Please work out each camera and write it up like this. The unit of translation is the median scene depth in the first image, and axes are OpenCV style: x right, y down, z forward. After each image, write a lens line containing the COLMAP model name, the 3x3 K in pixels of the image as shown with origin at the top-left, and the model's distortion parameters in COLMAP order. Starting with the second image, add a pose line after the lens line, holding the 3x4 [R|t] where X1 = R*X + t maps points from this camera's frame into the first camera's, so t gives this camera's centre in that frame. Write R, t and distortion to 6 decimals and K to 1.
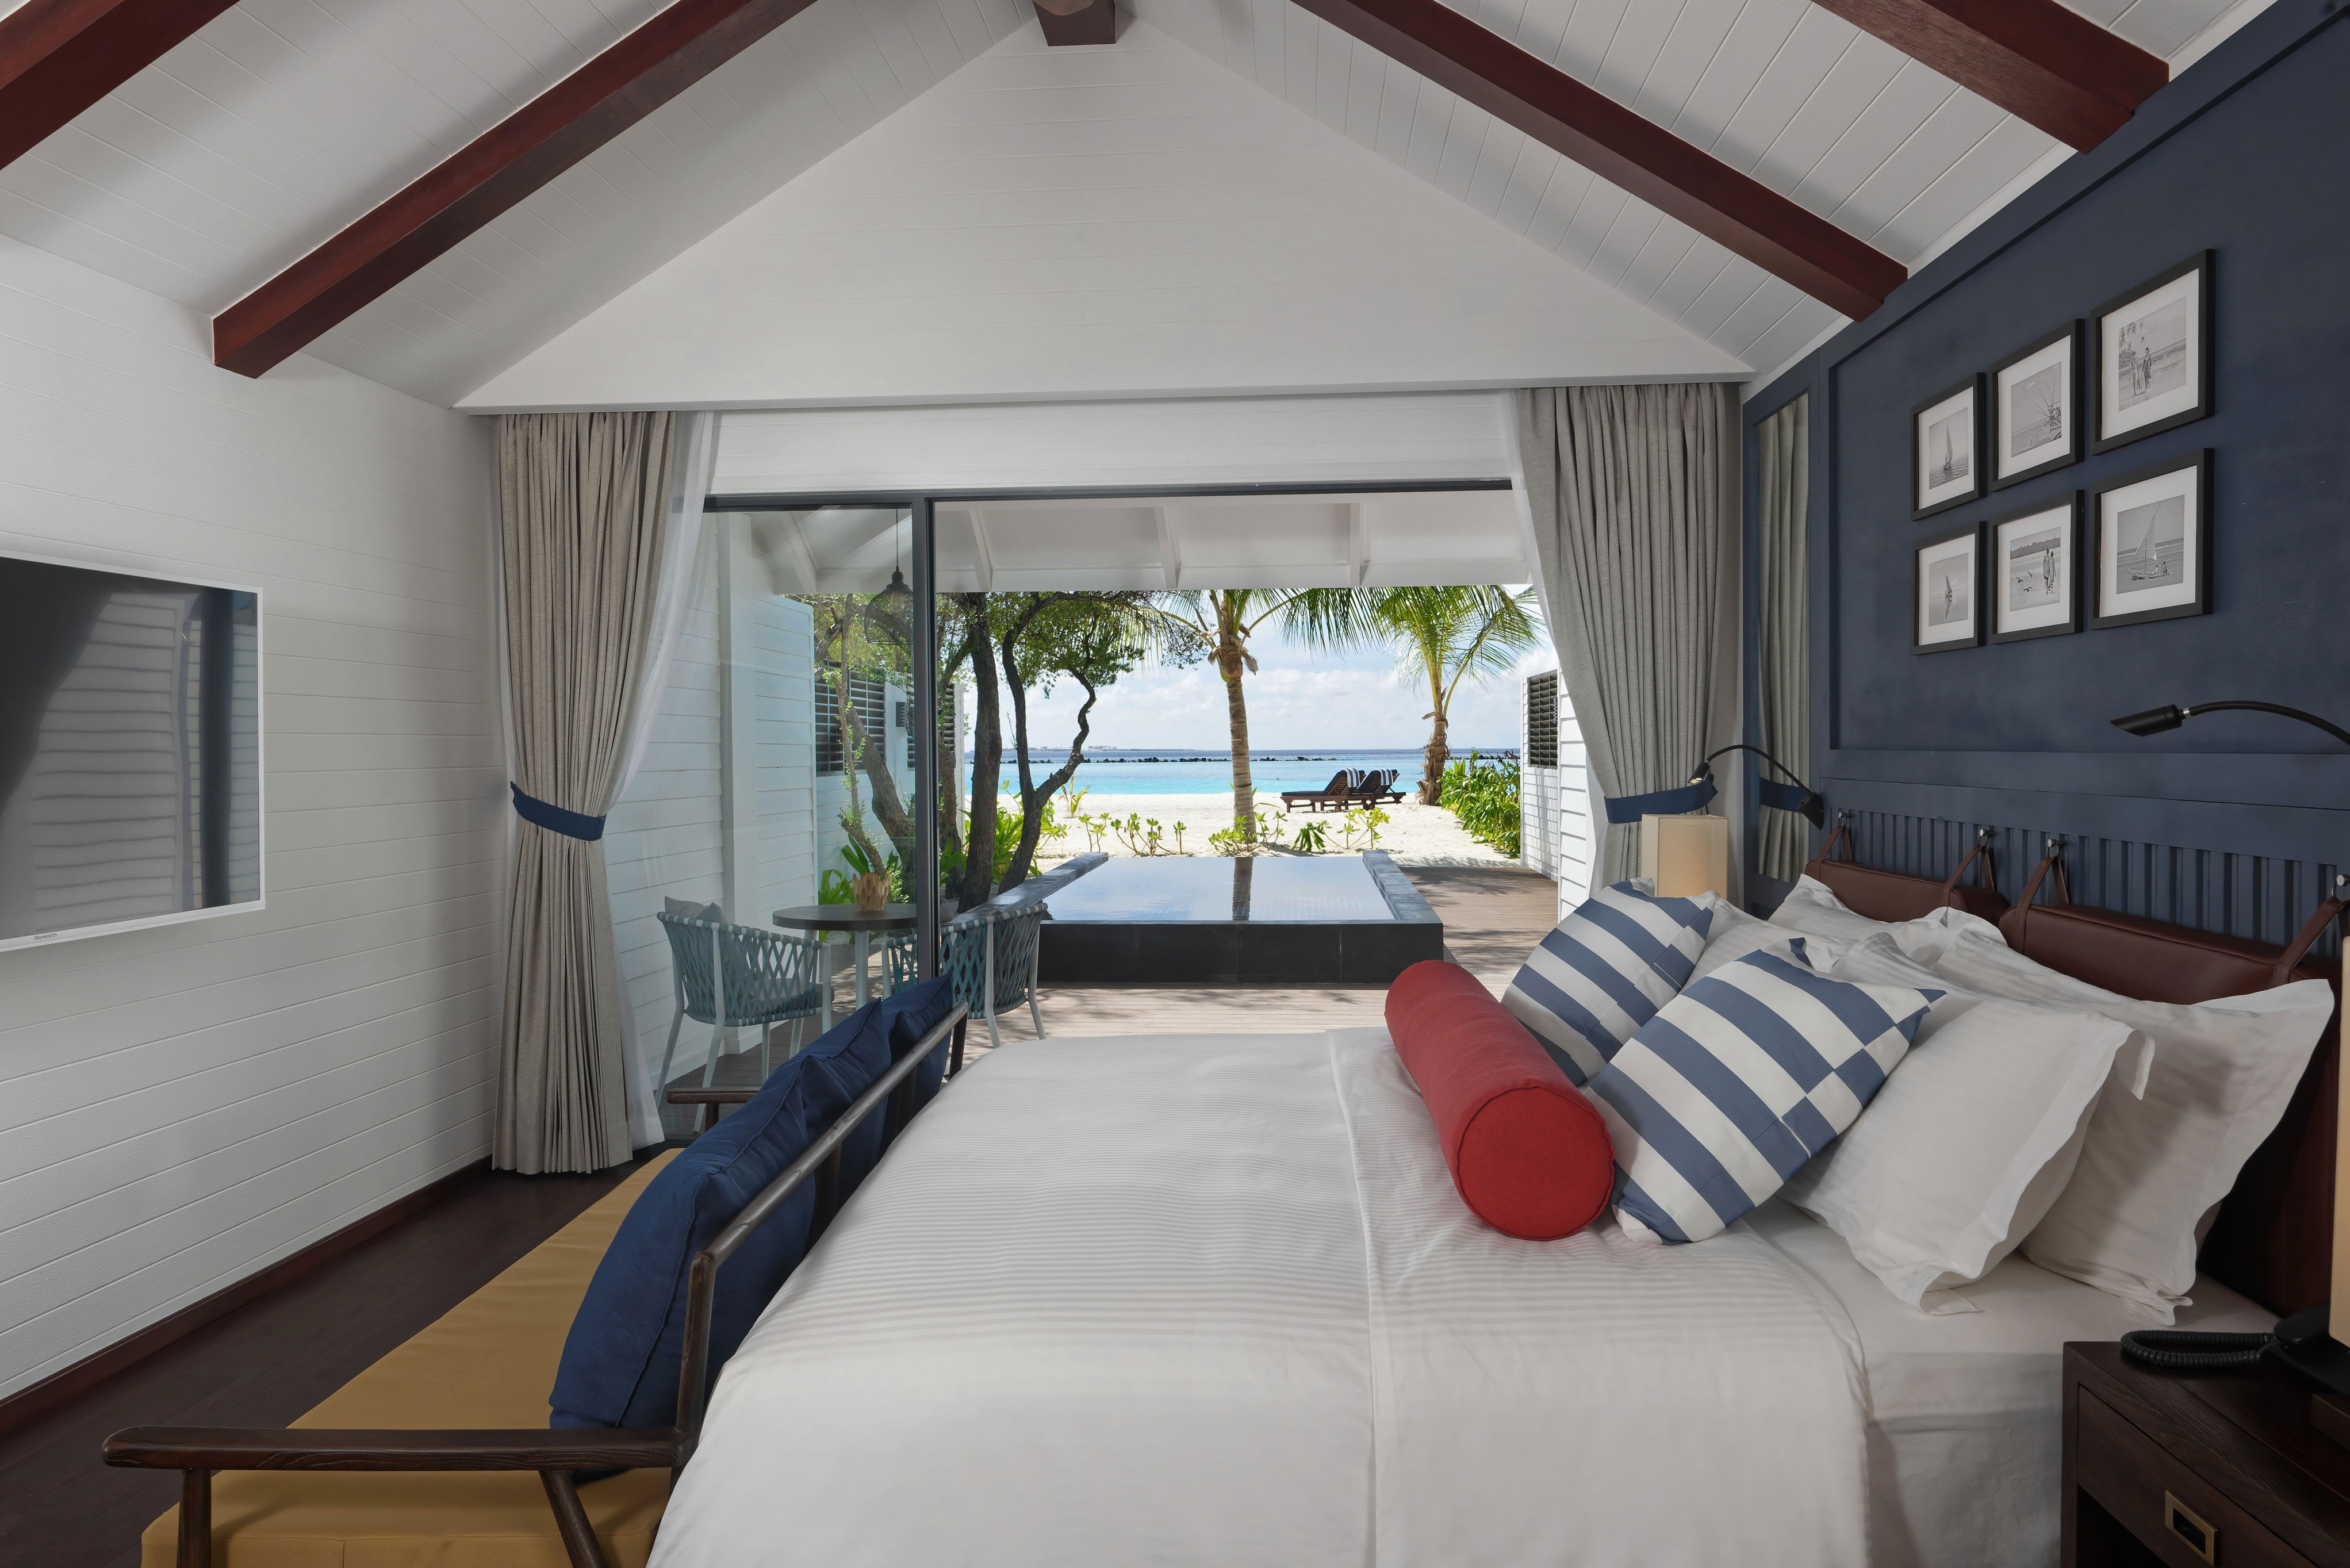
lens RADIAL K [[1572.6, 0, 1175.0], [0, 1572.6, 784.0], [0, 0, 1]] dist [-0.002490, -0.001115]
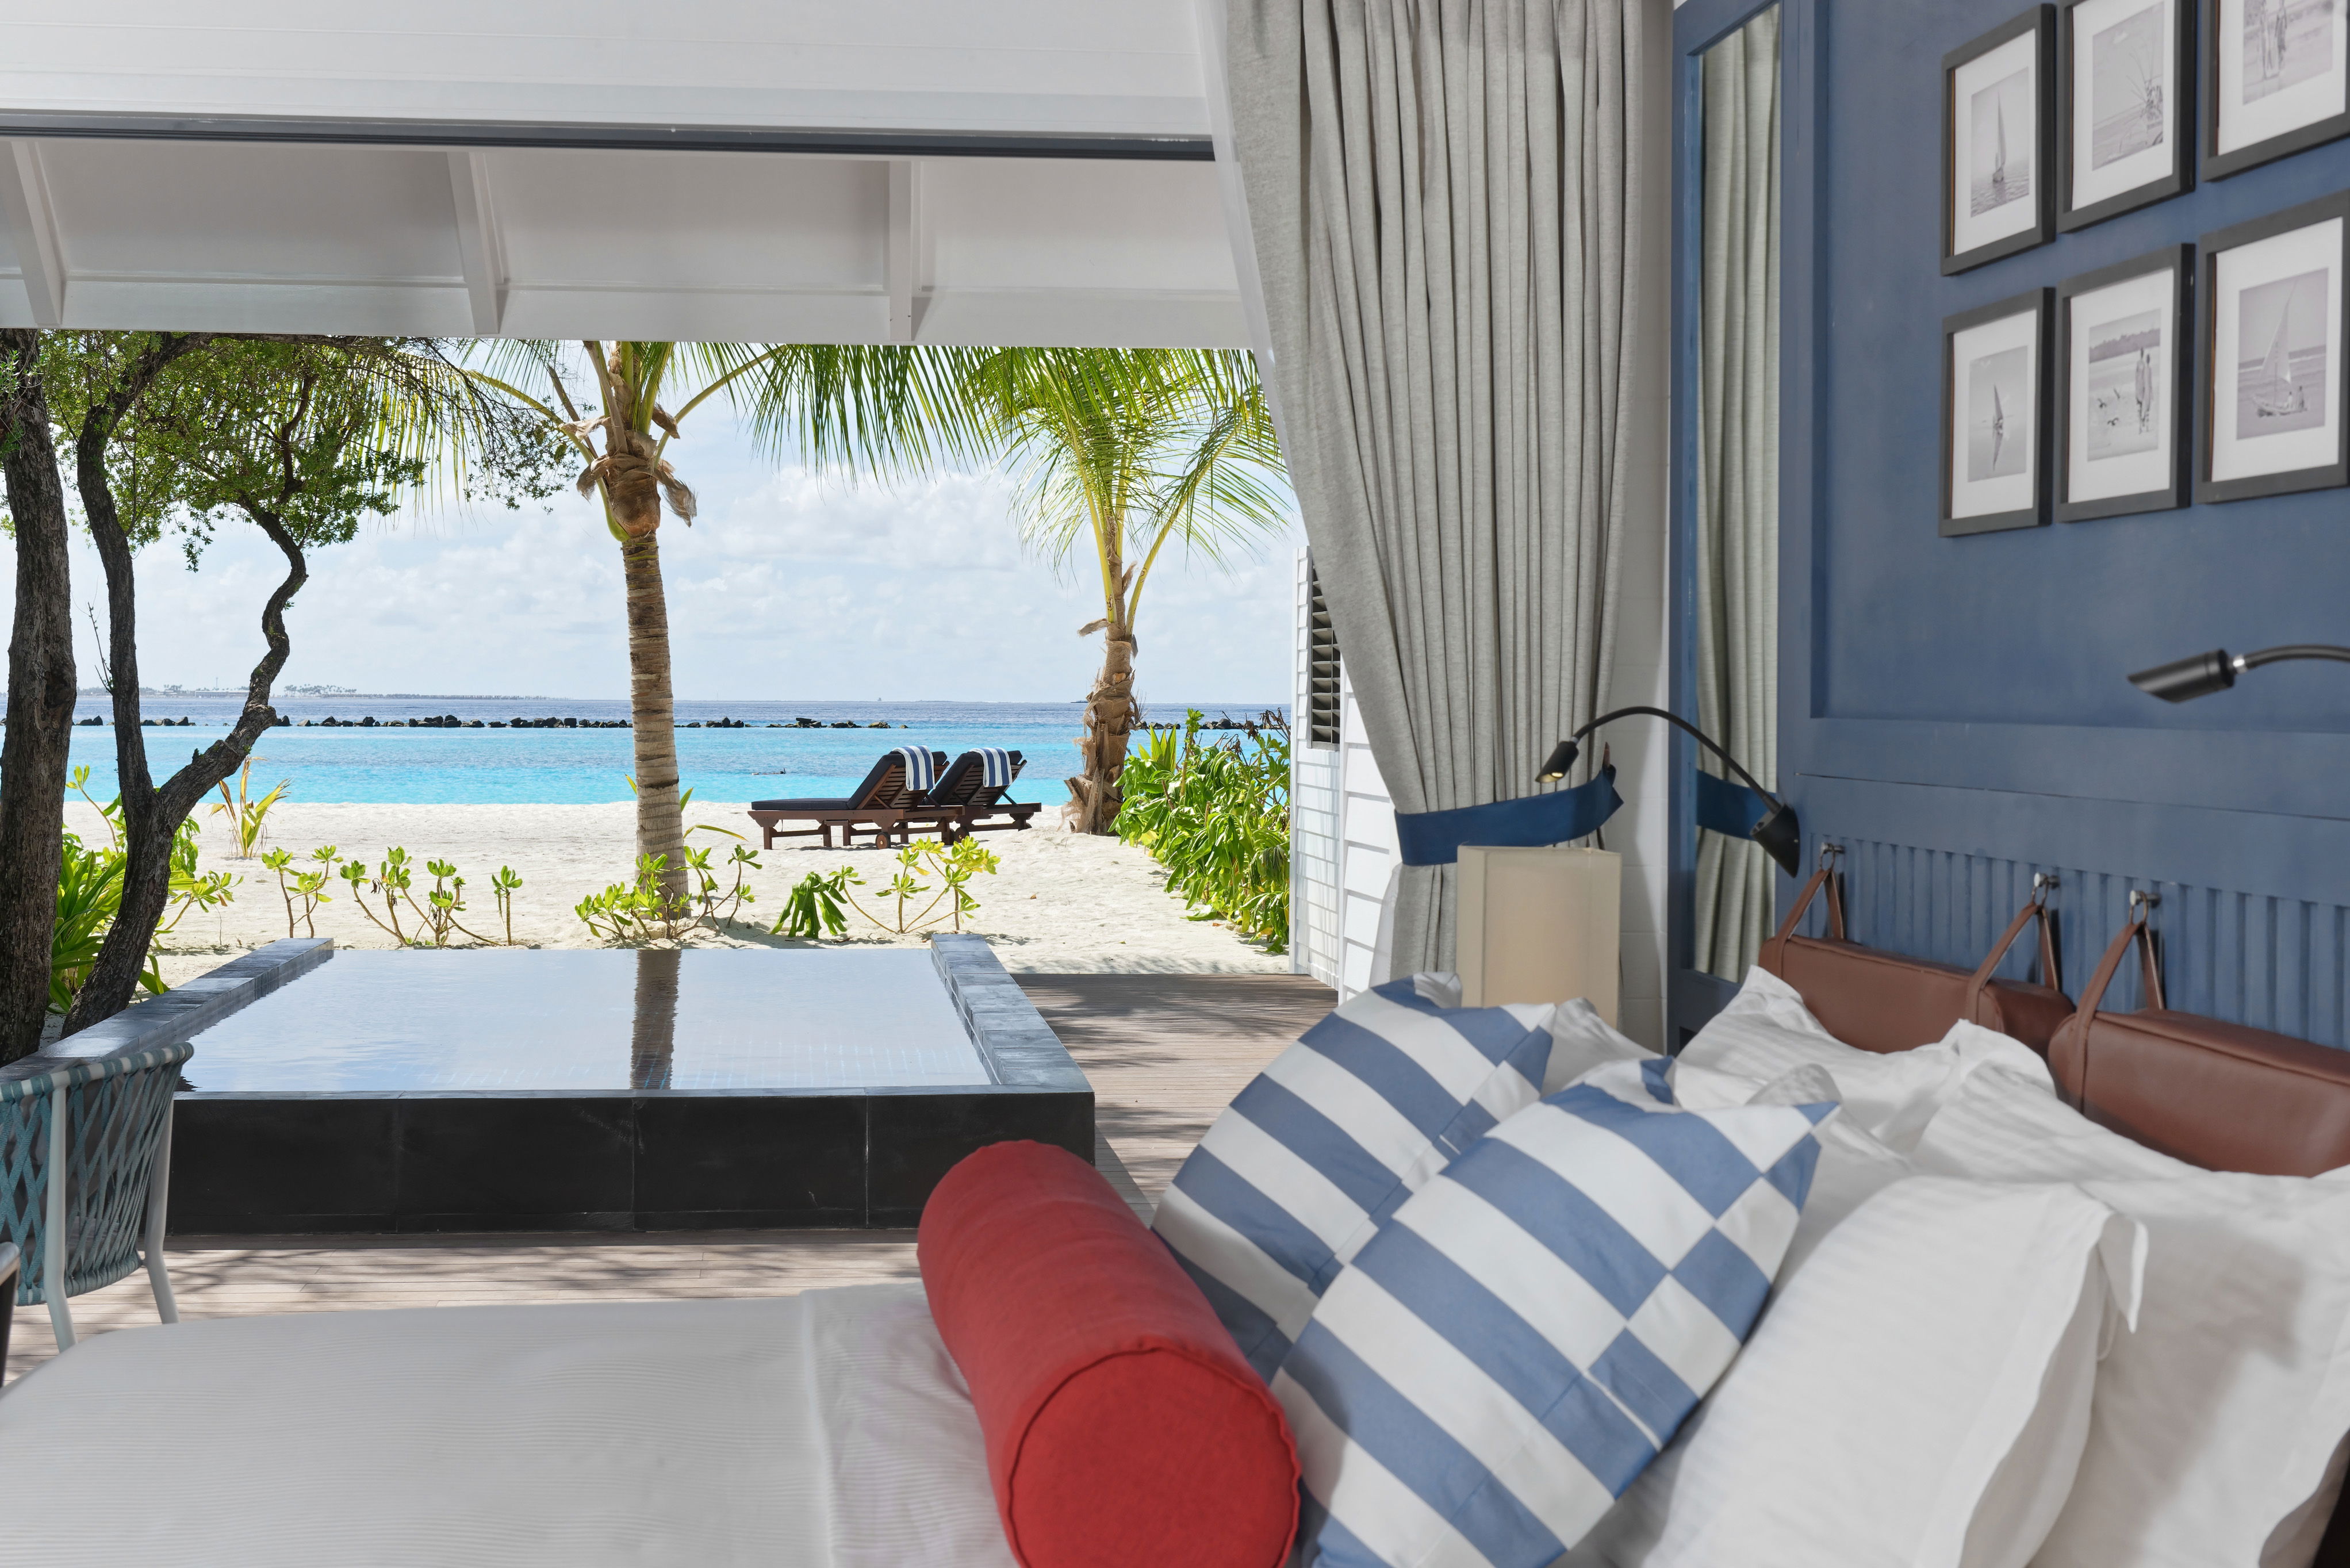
lens RADIAL K [[3714.6, 0, 1175.0], [0, 3714.6, 784.0], [0, 0, 1]] dist [0.003081, 0.026721]
pose [[0.983792, 0.009005, 0.179085, 0.003943], [-0.009050, 0.999959, -0.000561, 0.001251], [-0.179083, -0.001068, 0.983833, -0.105891]]
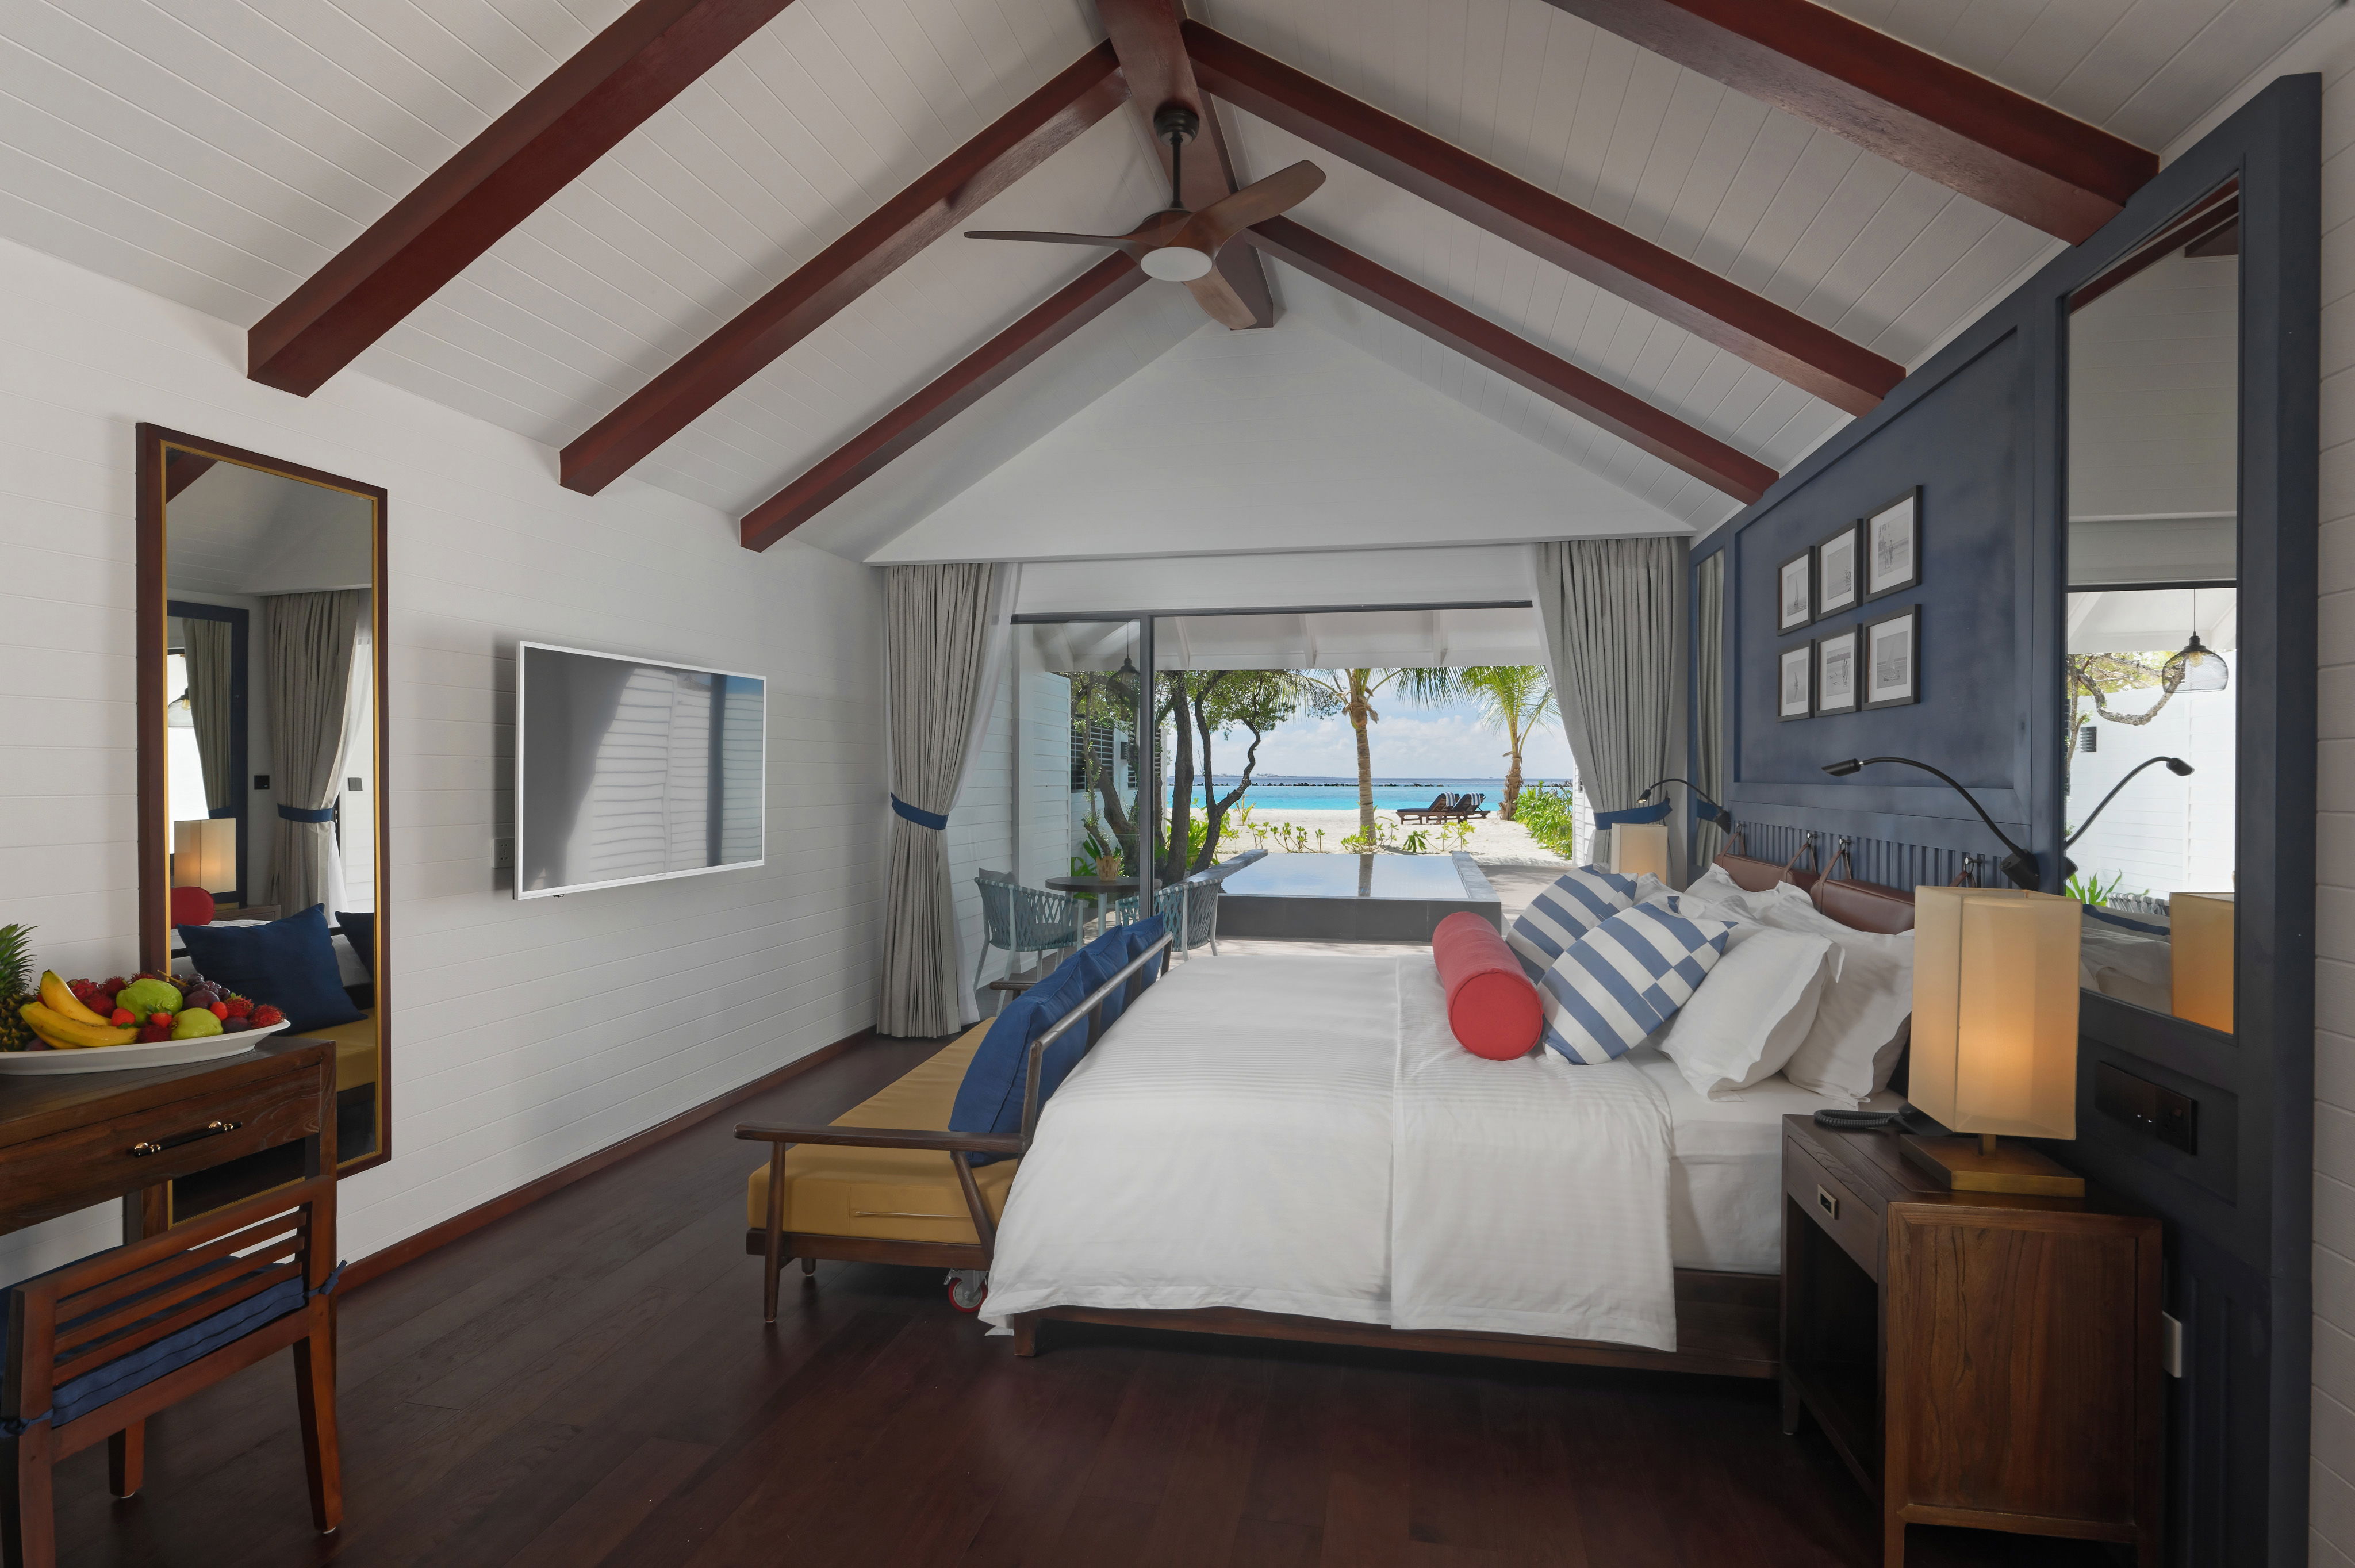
lens RADIAL K [[1150.2, 0, 1177.5], [0, 1150.2, 784.0], [0, 0, 1]] dist [0.000430, -0.000096]
pose [[0.992355, 0.011848, -0.122846, 0.013763], [-0.013697, 0.999805, -0.014225, 0.002568], [0.122654, 0.015799, 0.992324, -0.142790]]
